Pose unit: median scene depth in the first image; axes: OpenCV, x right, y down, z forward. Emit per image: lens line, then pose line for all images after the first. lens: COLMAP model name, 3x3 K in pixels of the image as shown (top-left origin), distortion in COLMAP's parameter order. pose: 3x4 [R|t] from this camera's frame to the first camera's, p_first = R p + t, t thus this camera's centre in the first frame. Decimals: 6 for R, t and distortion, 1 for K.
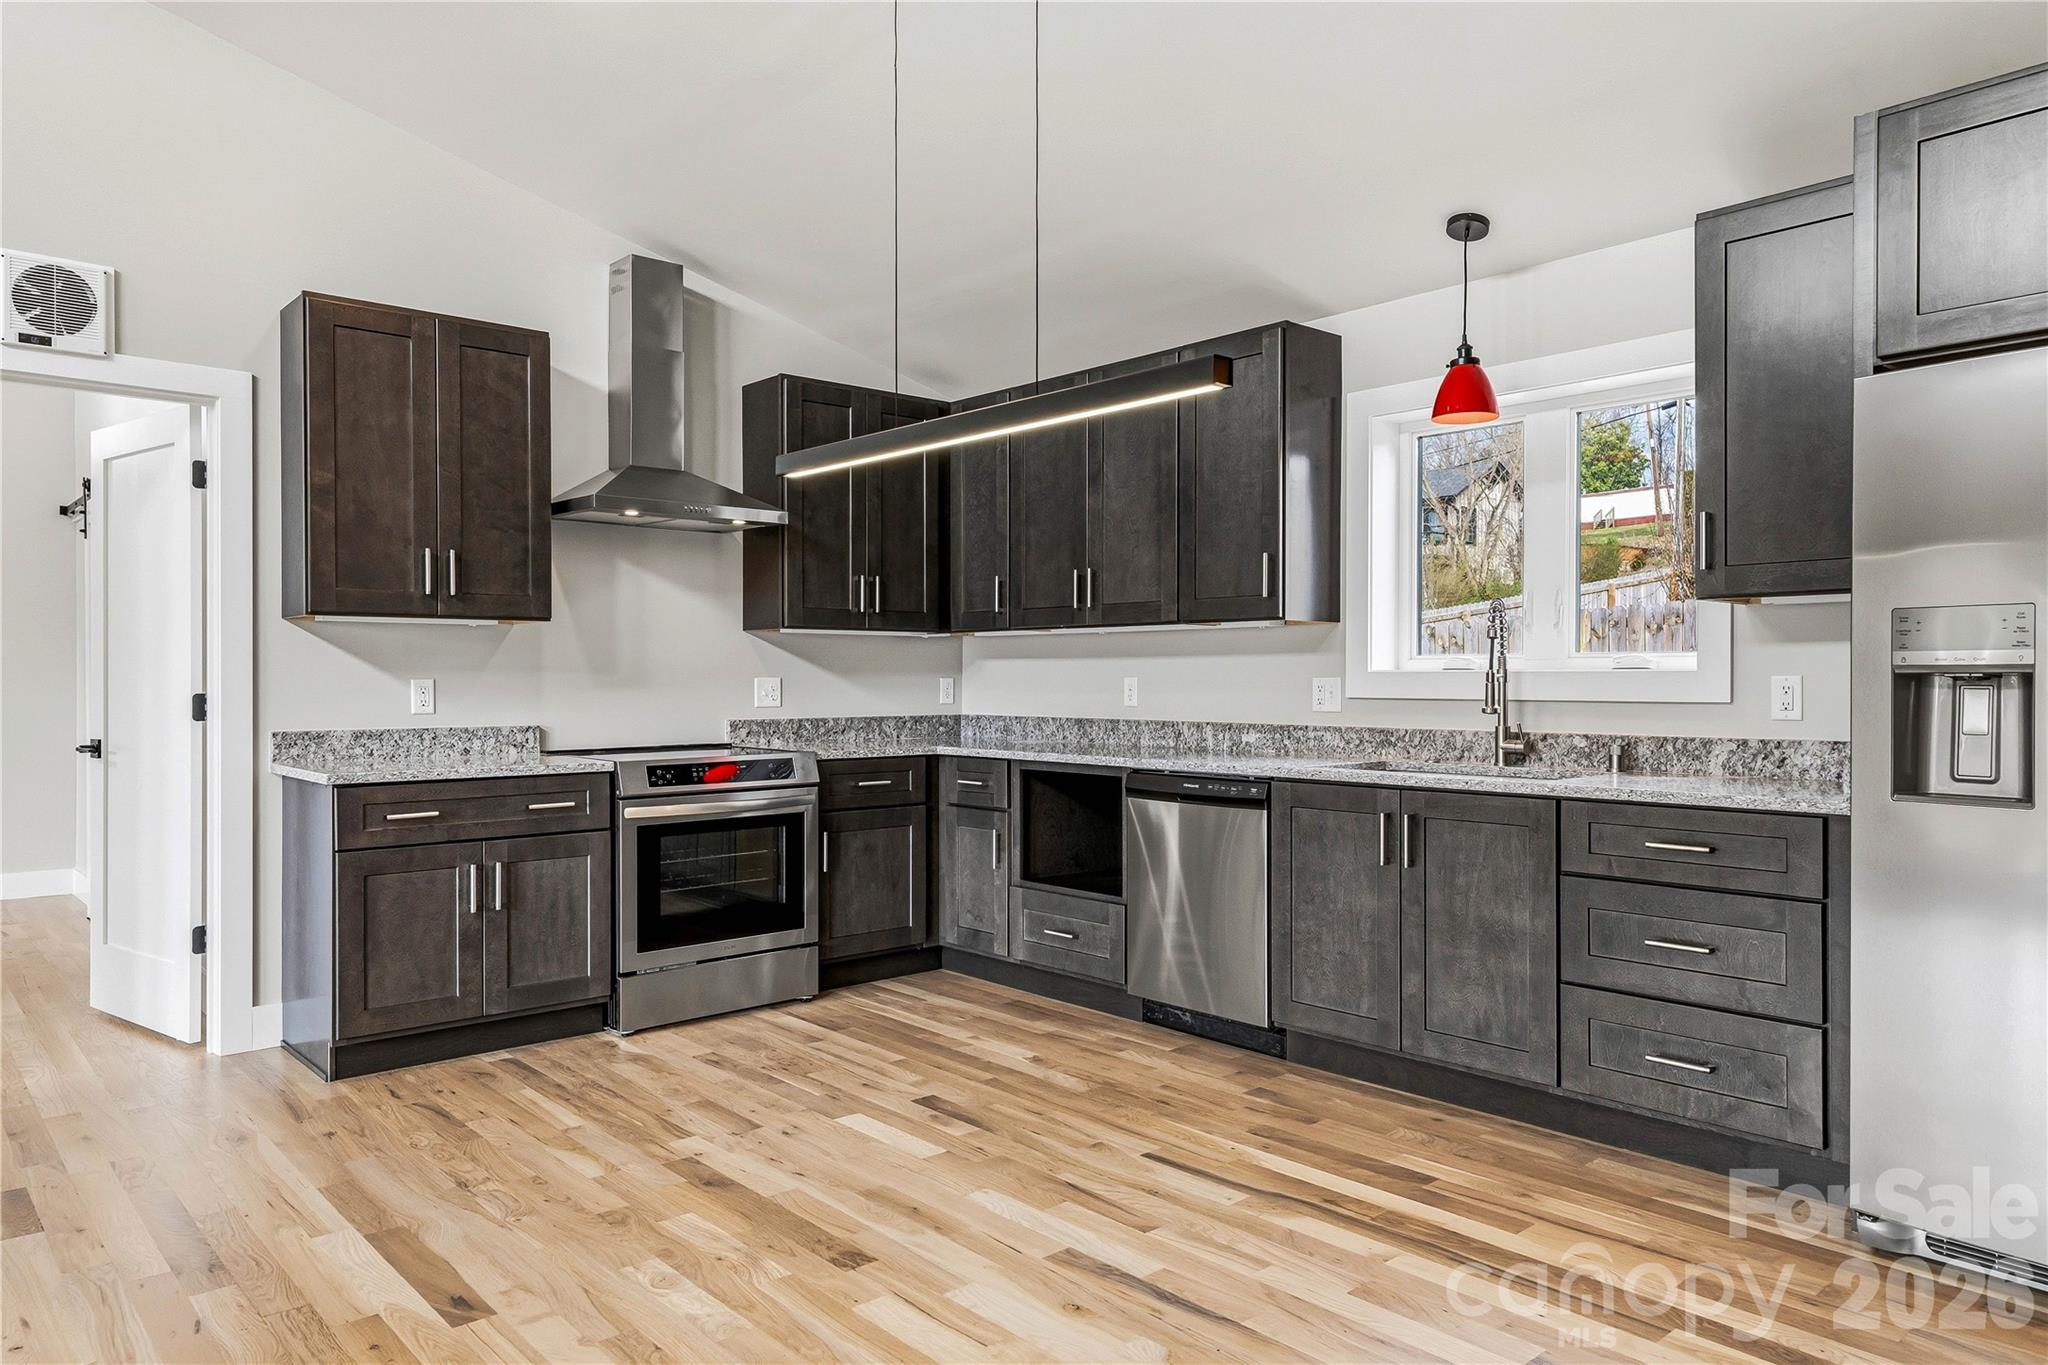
lens RADIAL K [[1333.2, 0, 1024.0], [0, 1333.2, 682.5], [0, 0, 1]] dist [0.004604, 0.001576]
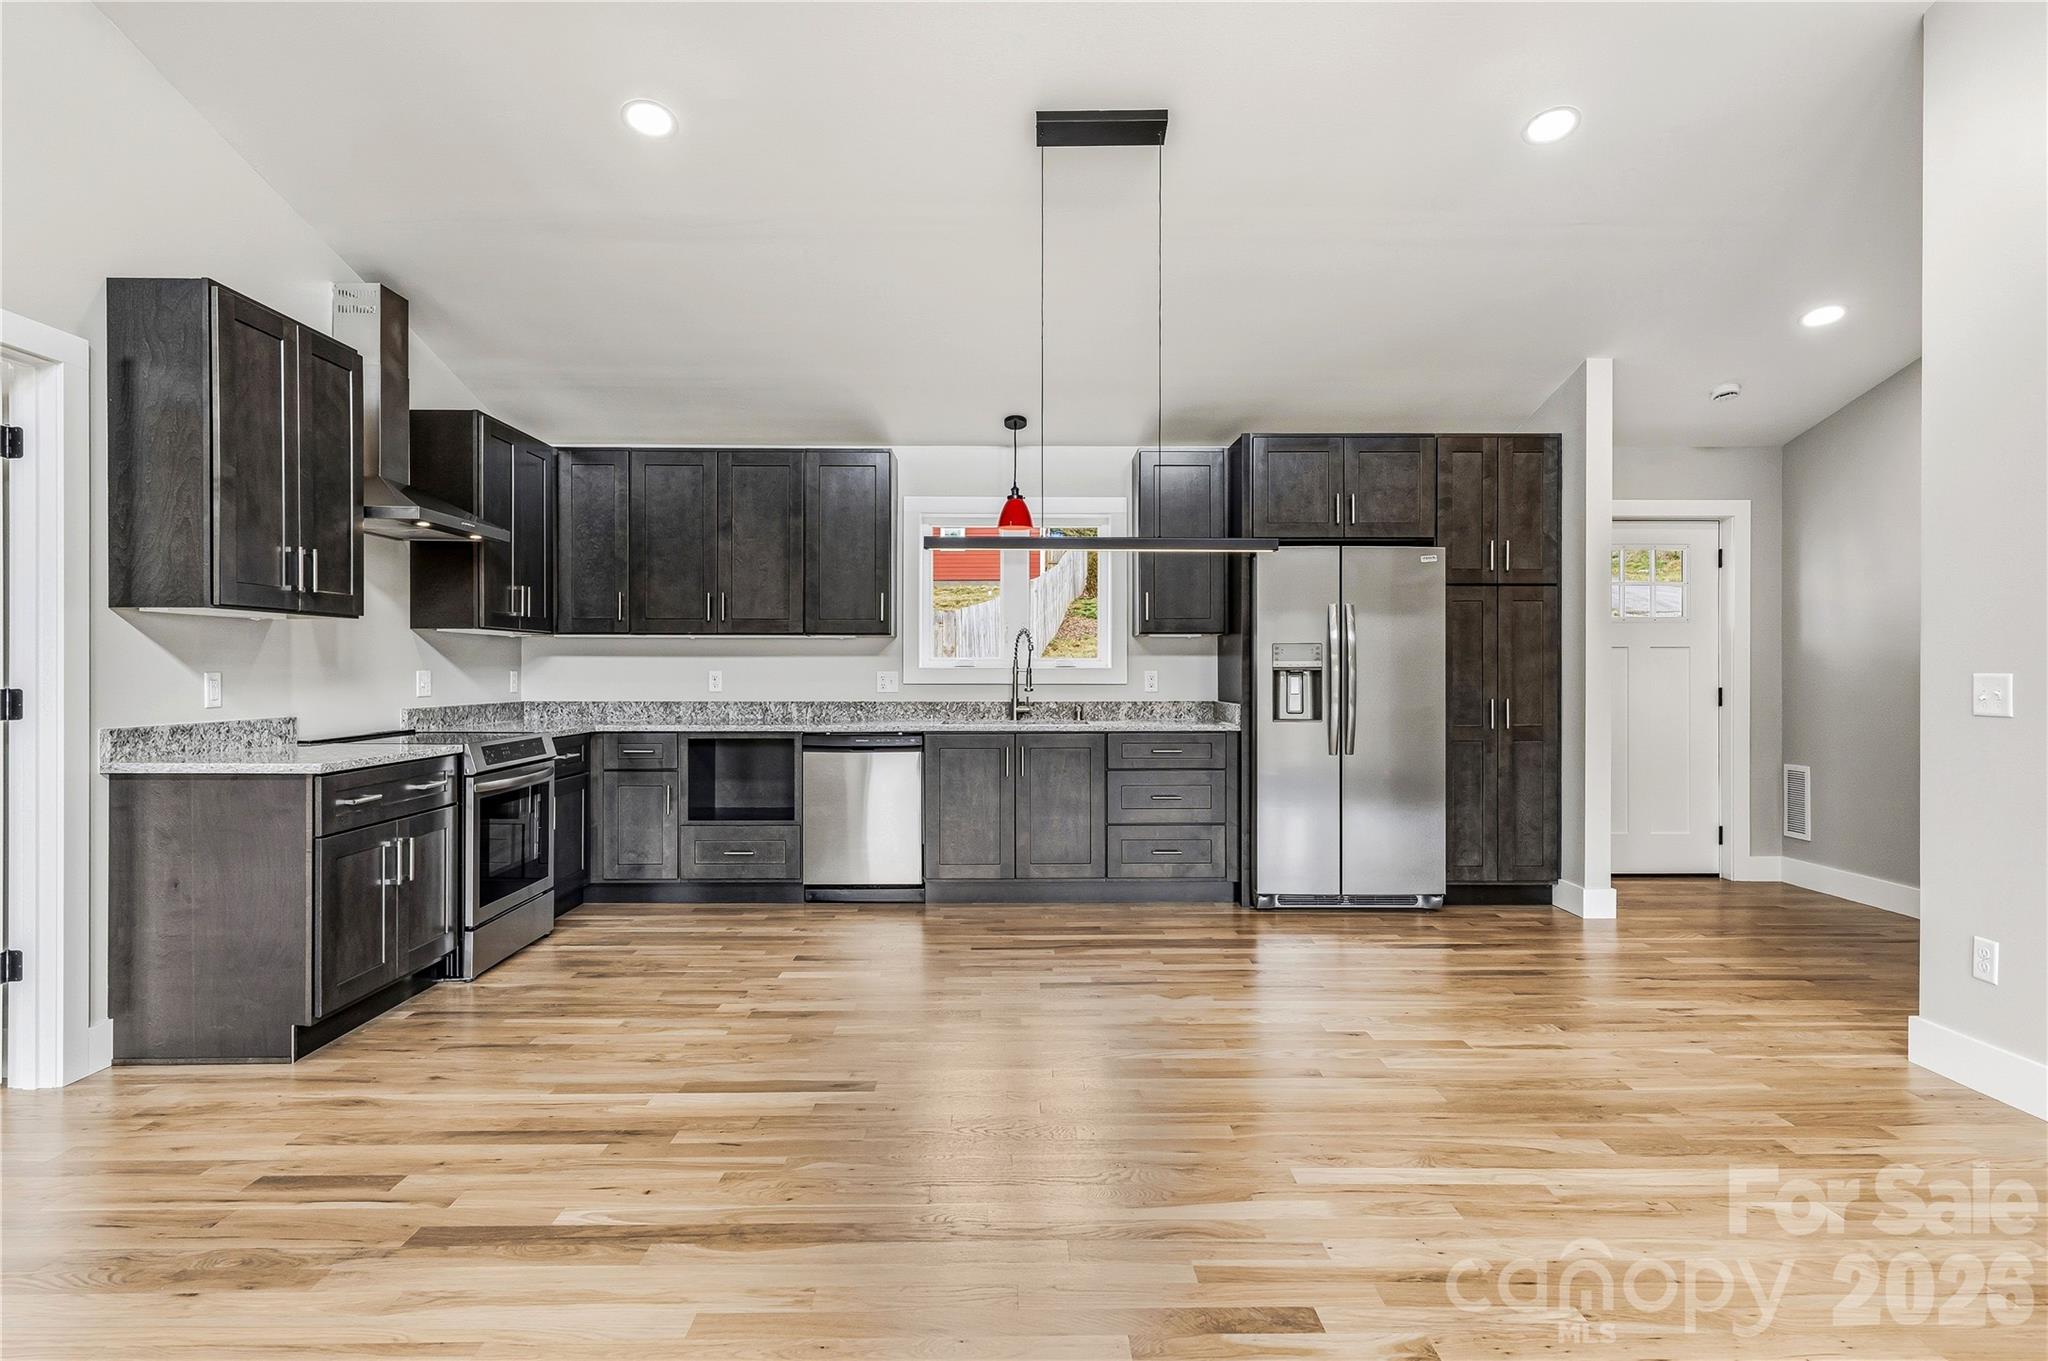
lens RADIAL K [[1079.5, 0, 1024.0], [0, 1079.5, 680.5], [0, 0, 1]] dist [-0.001028, -0.000409]
pose [[0.663838, -0.006279, 0.747850, -0.700537], [0.001381, 0.999973, 0.007169, -0.001576], [-0.747875, -0.003726, 0.663829, 0.022146]]
